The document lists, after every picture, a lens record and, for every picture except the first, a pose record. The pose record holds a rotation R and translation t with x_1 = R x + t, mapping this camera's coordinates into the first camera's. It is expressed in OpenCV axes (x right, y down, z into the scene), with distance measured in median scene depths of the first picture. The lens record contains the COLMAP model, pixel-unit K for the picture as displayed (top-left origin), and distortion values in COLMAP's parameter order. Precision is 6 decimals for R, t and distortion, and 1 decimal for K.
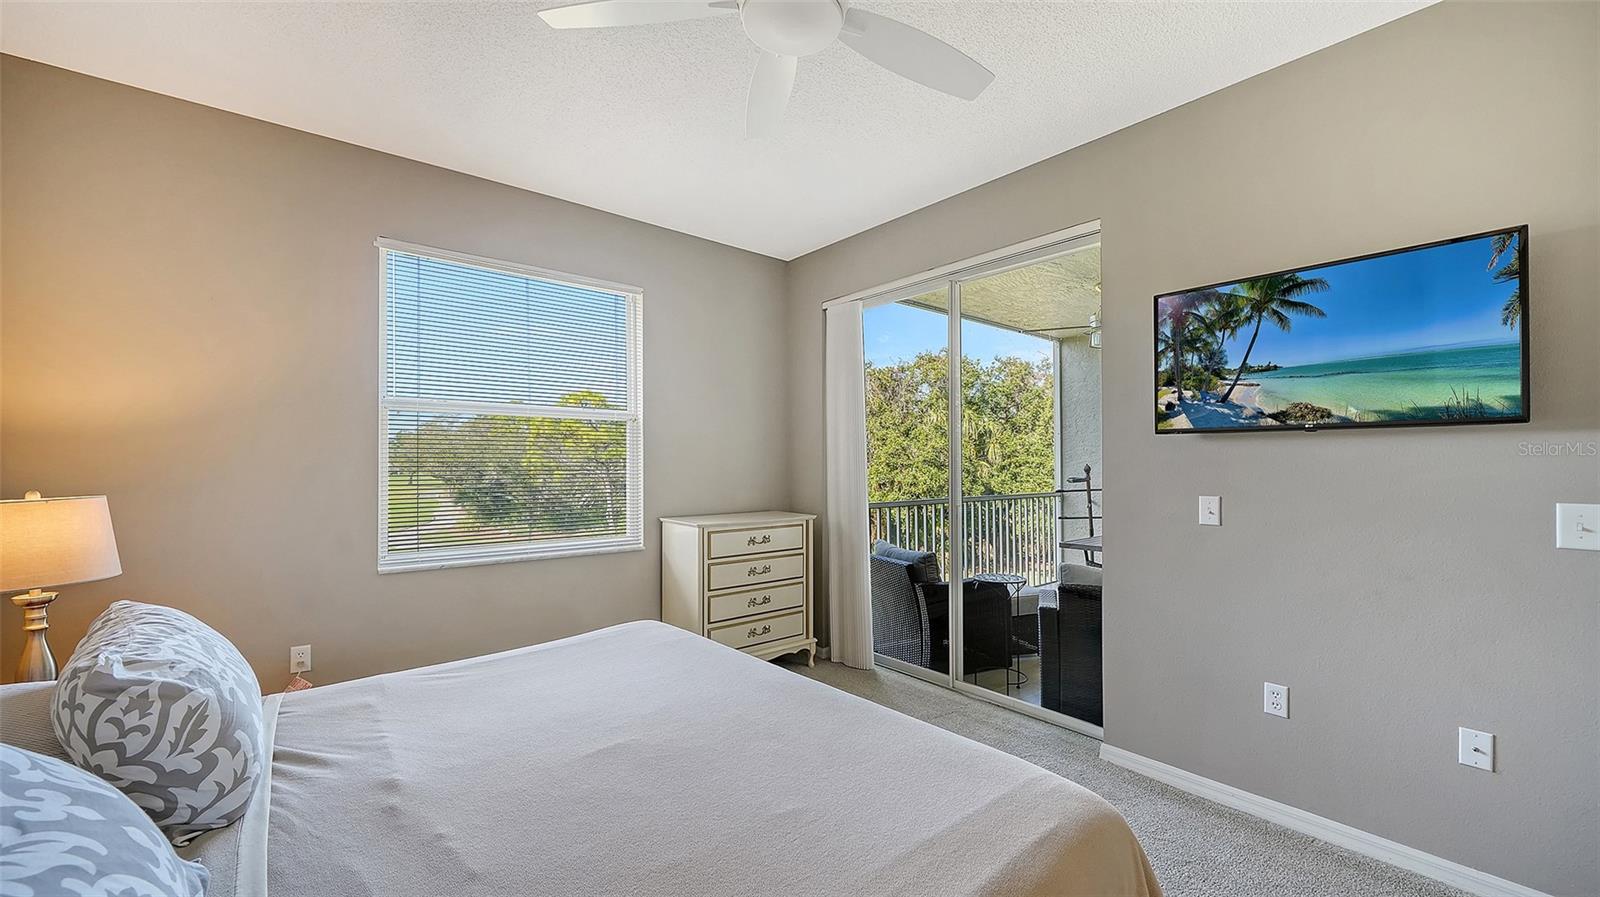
lens RADIAL K [[622.3, 0, 796.4], [0, 622.3, 455.7], [0, 0, 1]] dist [0.006220, -0.001204]
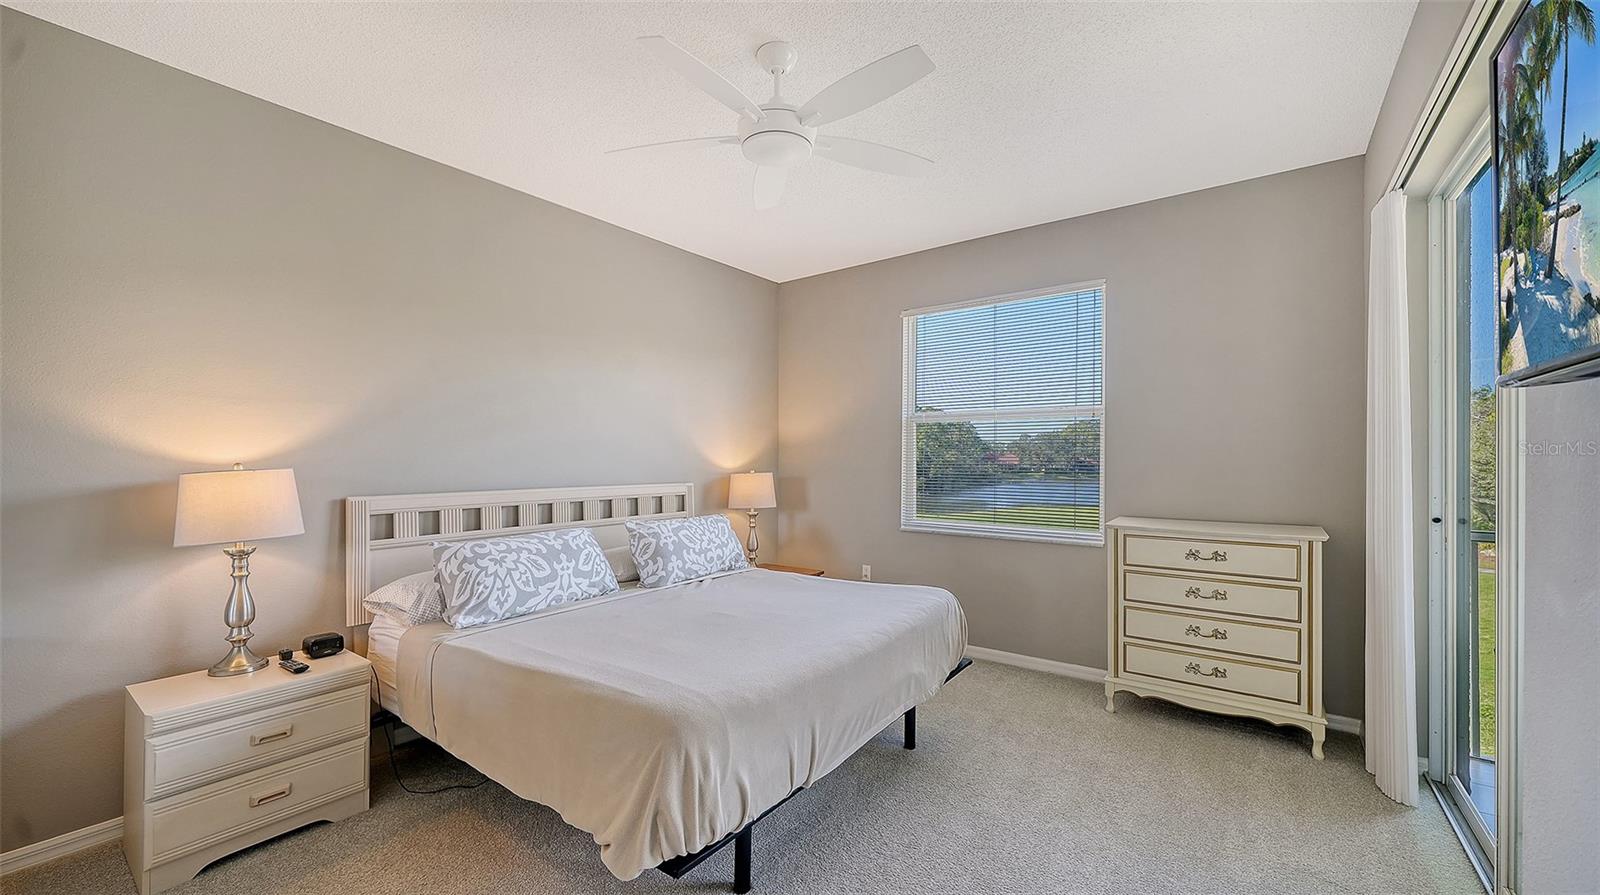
lens RADIAL K [[622.3, 0, 796.6], [0, 622.3, 455.5], [0, 0, 1]] dist [0.006220, -0.001204]
pose [[0.216096, -0.012263, -0.976295, 0.604874], [0.011391, 0.999885, -0.010038, 0.011177], [0.976306, -0.008952, 0.216211, 0.324241]]
